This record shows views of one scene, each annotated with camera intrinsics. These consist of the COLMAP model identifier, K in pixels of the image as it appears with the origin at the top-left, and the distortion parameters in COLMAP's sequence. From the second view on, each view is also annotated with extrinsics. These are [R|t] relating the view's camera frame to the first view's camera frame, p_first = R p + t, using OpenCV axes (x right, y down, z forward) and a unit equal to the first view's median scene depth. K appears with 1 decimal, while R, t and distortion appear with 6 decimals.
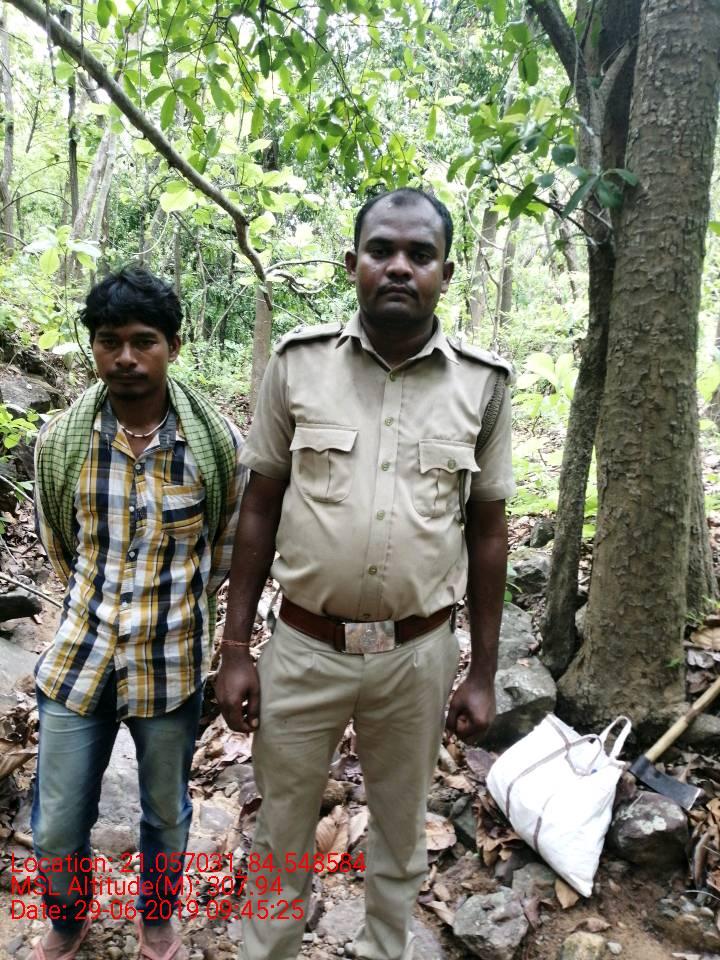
lens RADIAL K [[749.9, 0, 357.8], [0, 749.9, 474.6], [0, 0, 1]] dist [0.041564, -0.094363]
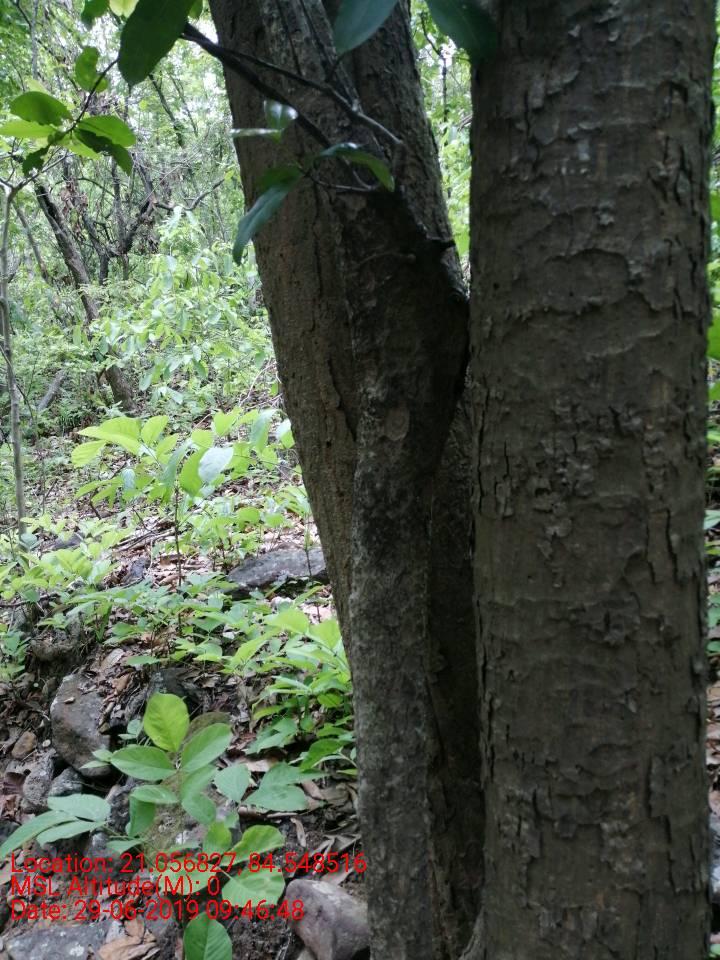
lens RADIAL K [[750.5, 0, 352.3], [0, 750.5, 476.4], [0, 0, 1]] dist [0.023446, -0.049743]
pose [[0.806136, -0.159482, 0.569833, 0.081105], [0.168409, 0.985006, 0.037432, -0.185885], [-0.567259, 0.065789, 0.820908, 0.724181]]
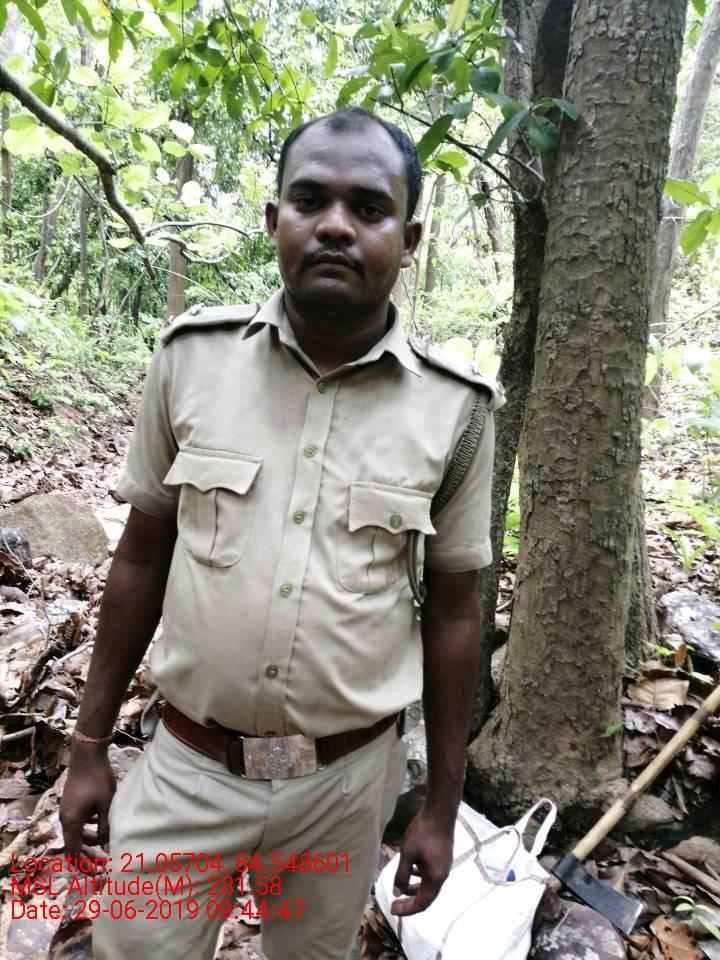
lens RADIAL K [[750.5, 0, 352.3], [0, 750.5, 476.4], [0, 0, 1]] dist [0.023446, -0.049743]
pose [[0.995809, 0.008274, 0.091082, 0.069939], [-0.010952, 0.999521, 0.028949, -0.040604], [-0.090799, -0.029825, 0.995423, 0.230046]]
